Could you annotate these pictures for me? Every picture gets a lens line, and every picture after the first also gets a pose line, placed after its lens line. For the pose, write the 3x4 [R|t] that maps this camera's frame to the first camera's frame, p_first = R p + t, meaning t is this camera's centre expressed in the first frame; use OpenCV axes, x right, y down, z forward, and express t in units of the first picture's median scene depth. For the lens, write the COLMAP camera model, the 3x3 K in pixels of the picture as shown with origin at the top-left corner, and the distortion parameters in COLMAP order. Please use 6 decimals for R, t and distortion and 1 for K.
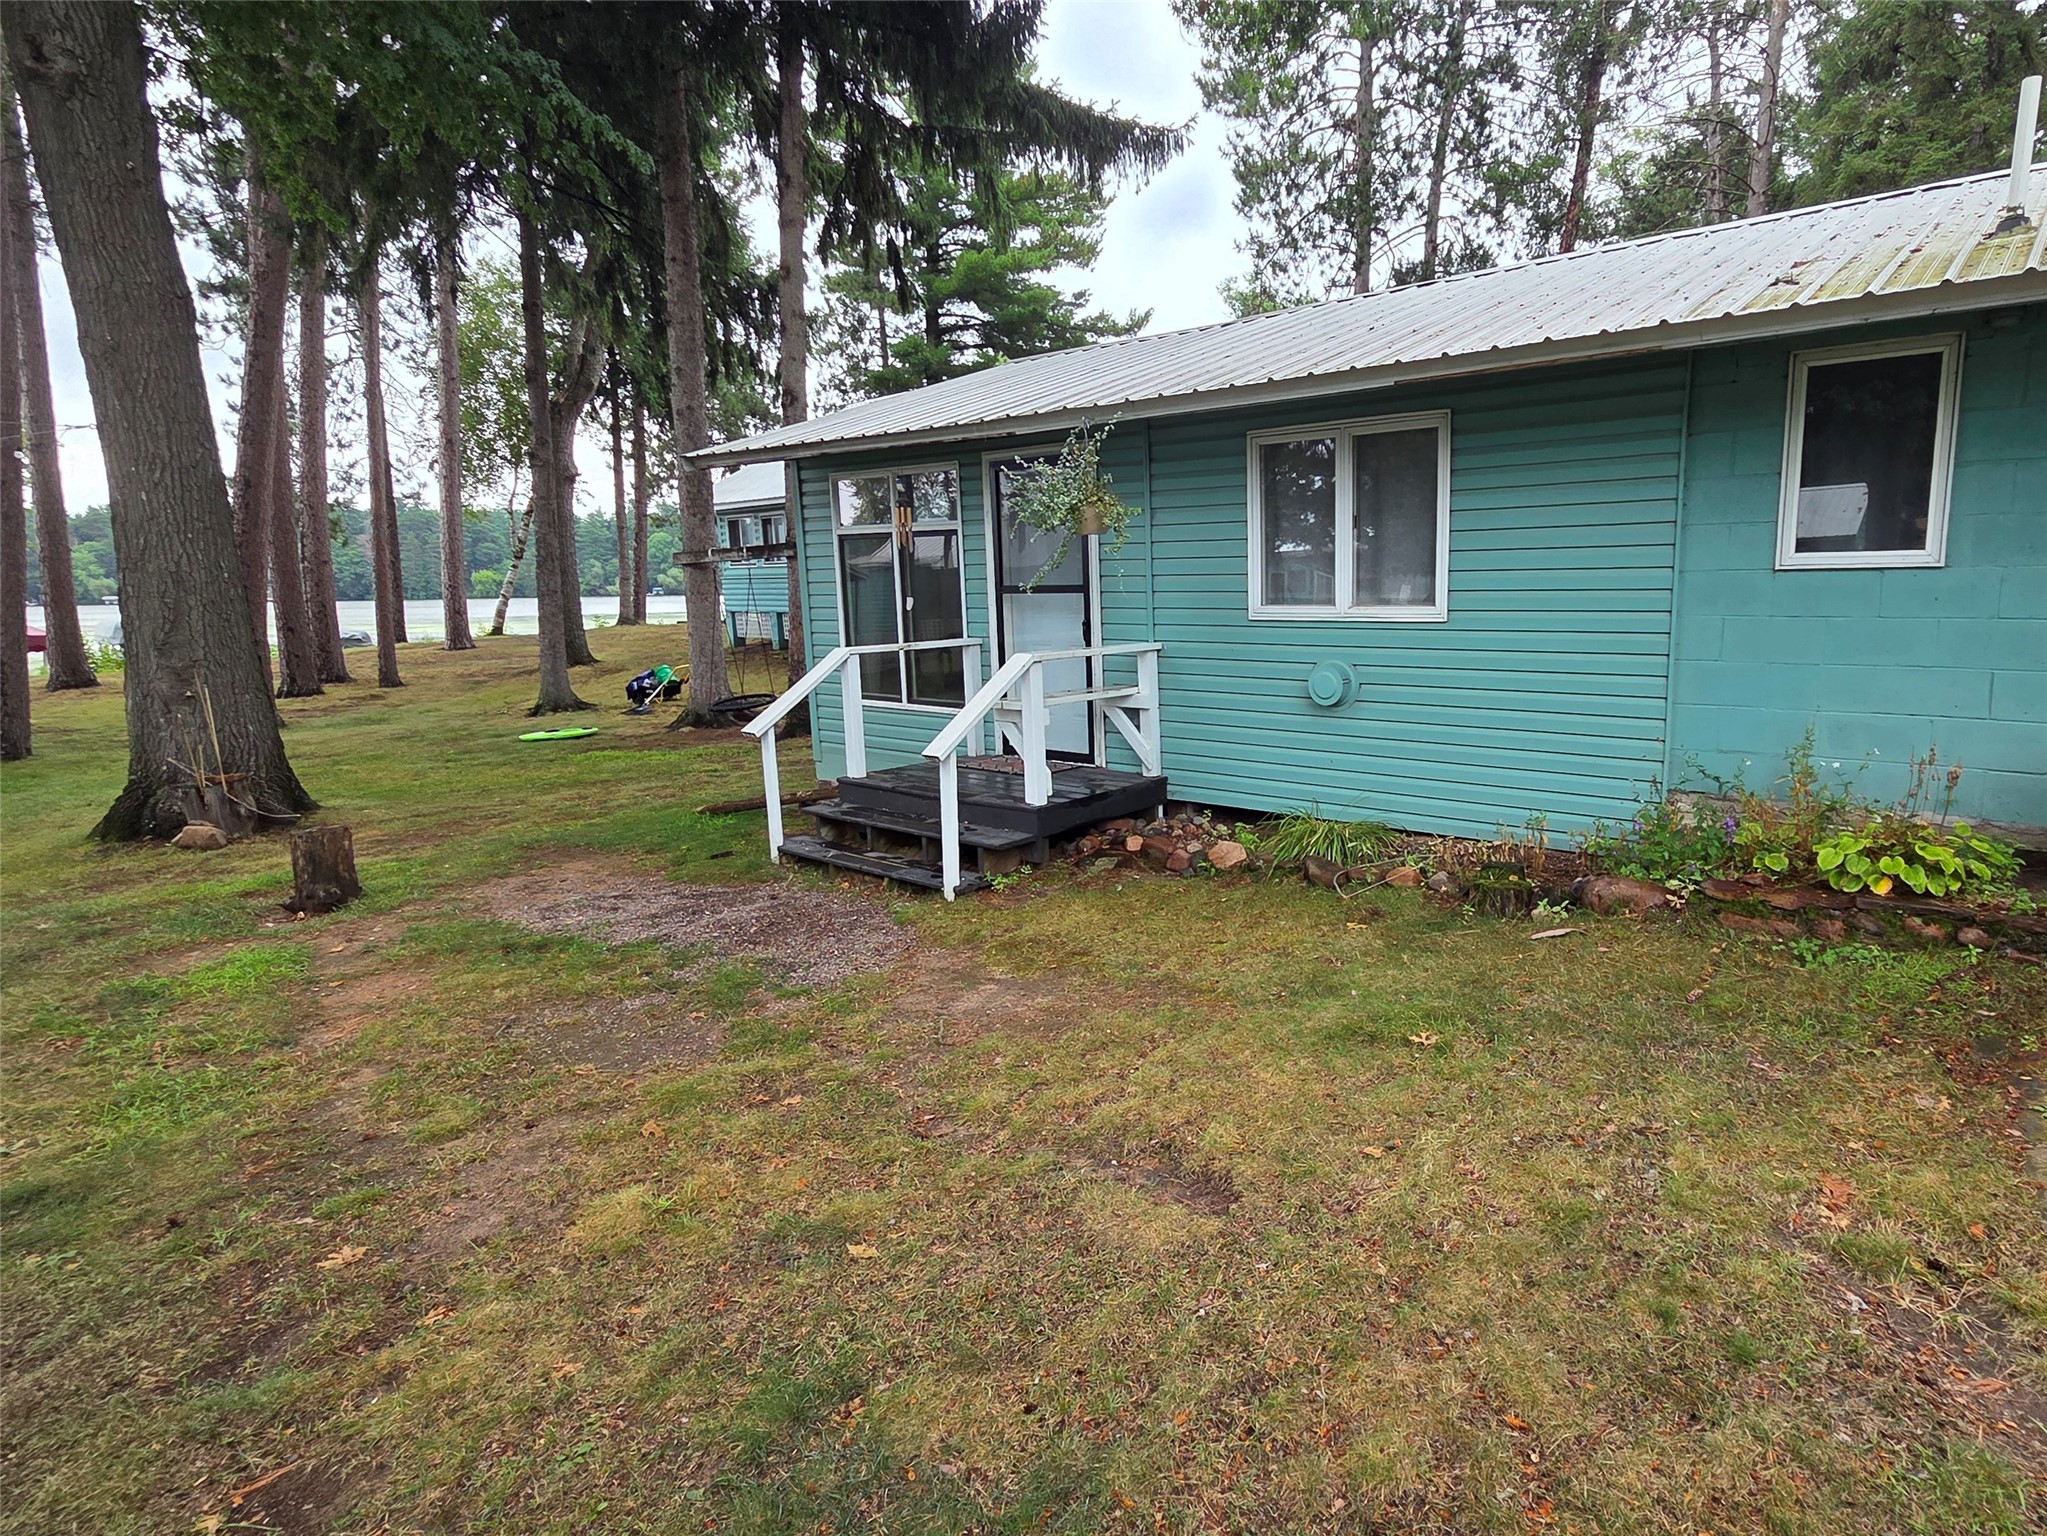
lens RADIAL K [[818.1, 0, 1048.8], [0, 818.1, 716.5], [0, 0, 1]] dist [0.000855, 0.000076]
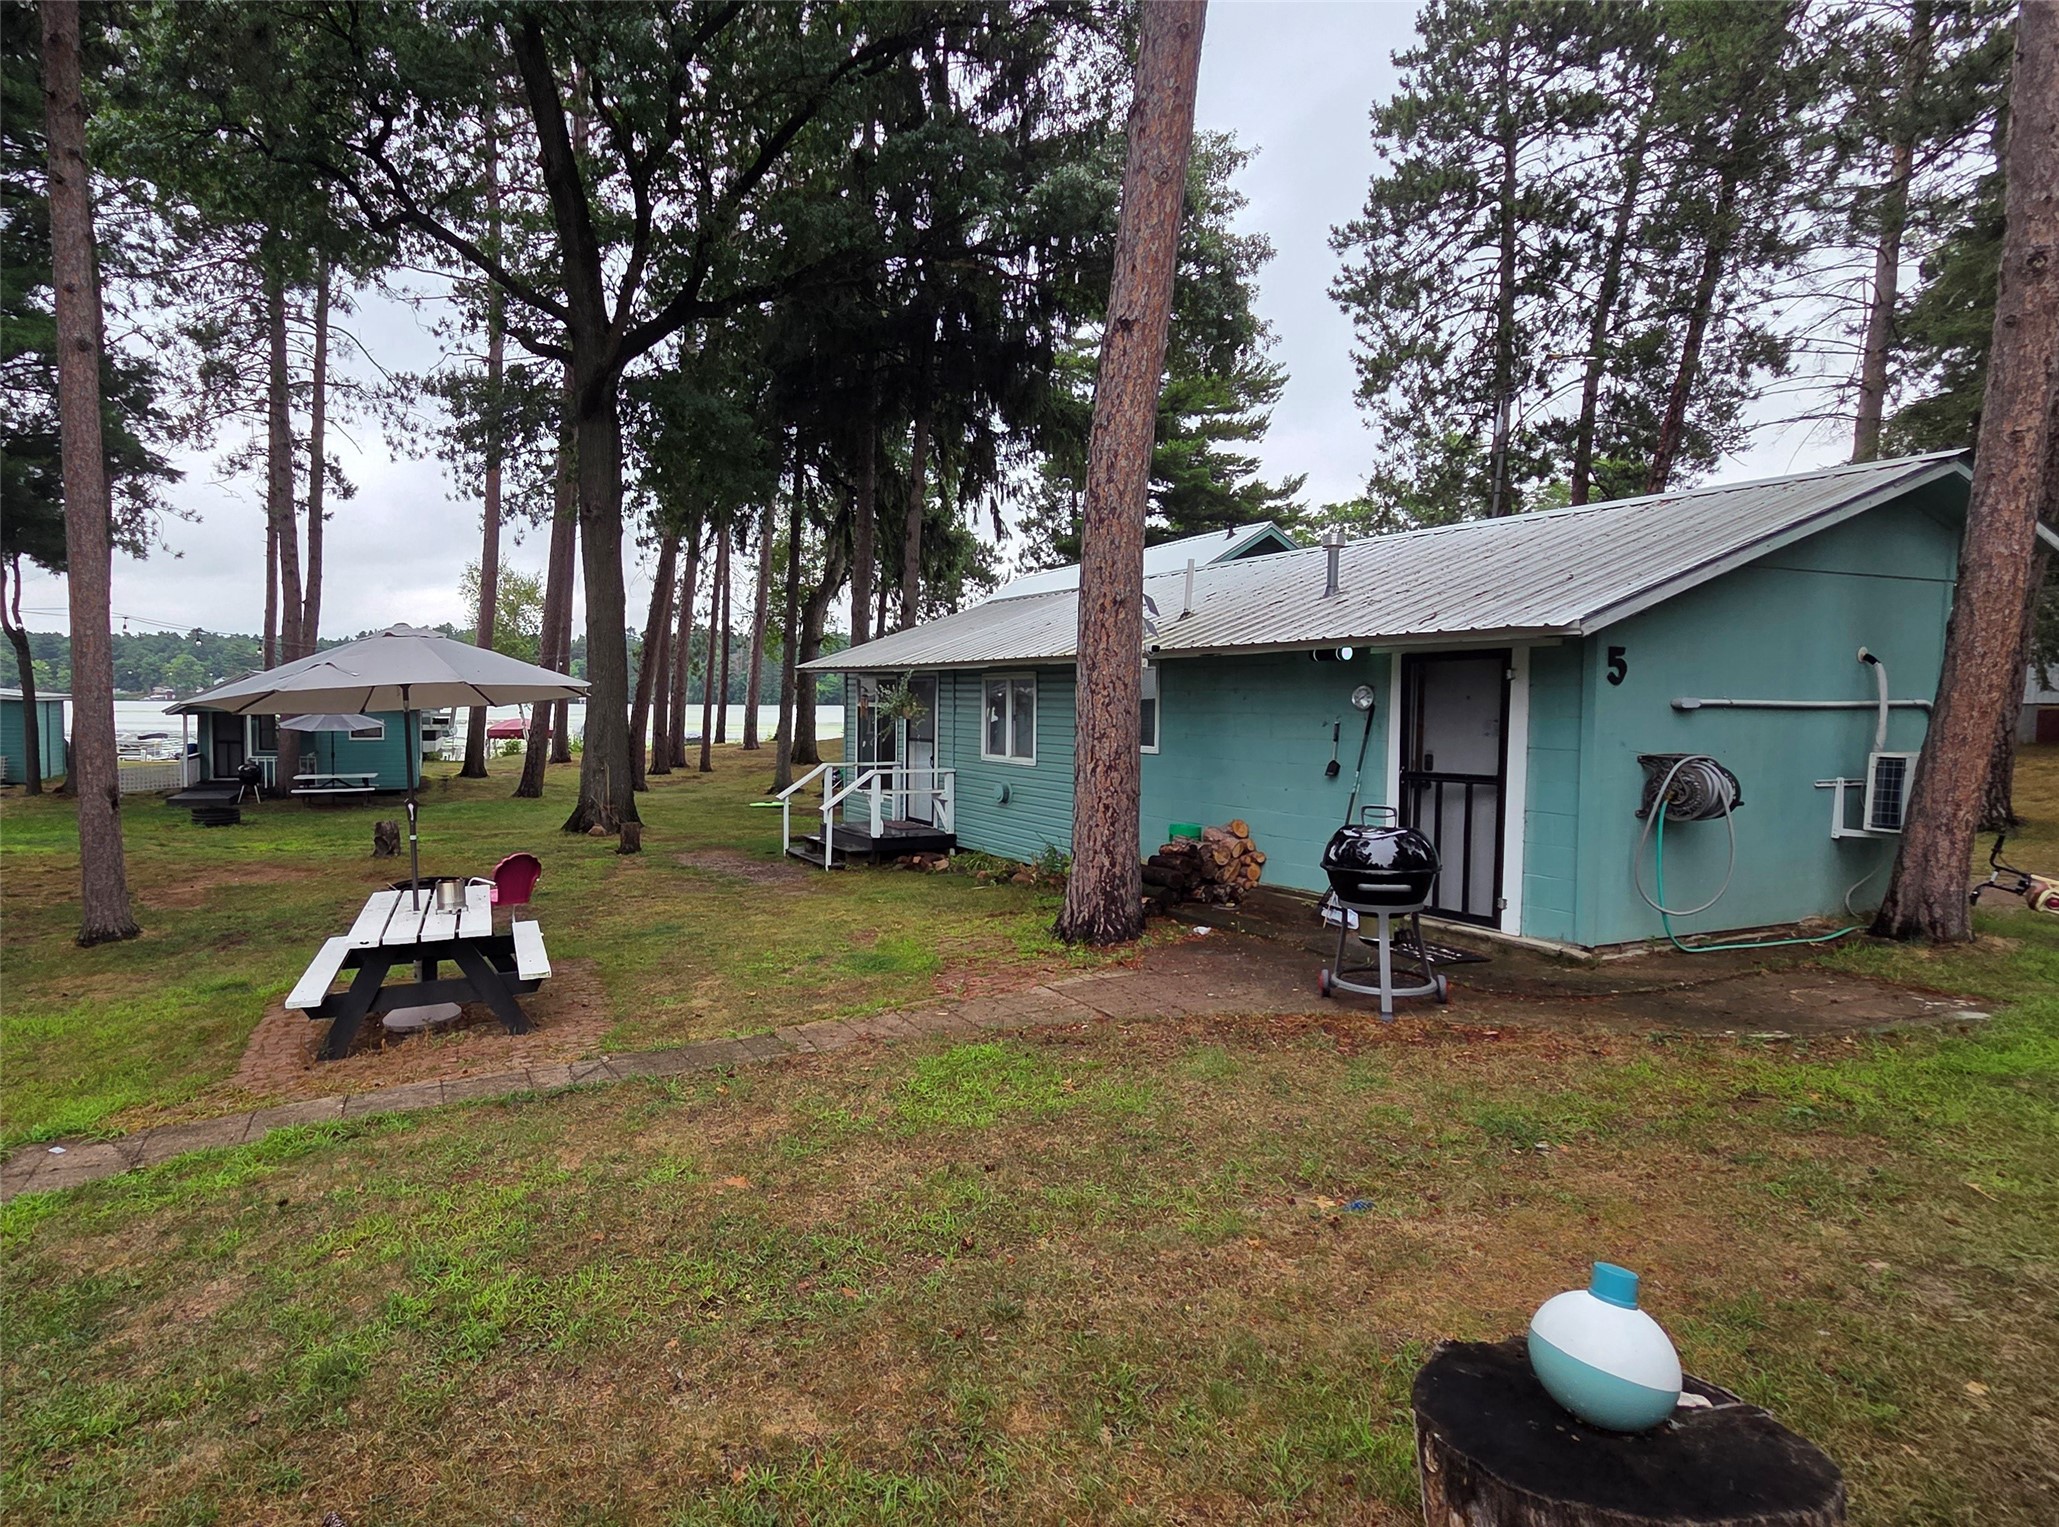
lens RADIAL K [[822.9, 0, 1026.4], [0, 822.9, 766.0], [0, 0, 1]] dist [0.000855, 0.000076]
pose [[0.937083, 0.051730, -0.345254, 0.894002], [-0.078455, 0.994869, -0.063880, 0.018315], [0.340178, 0.086948, 0.936333, -0.782527]]
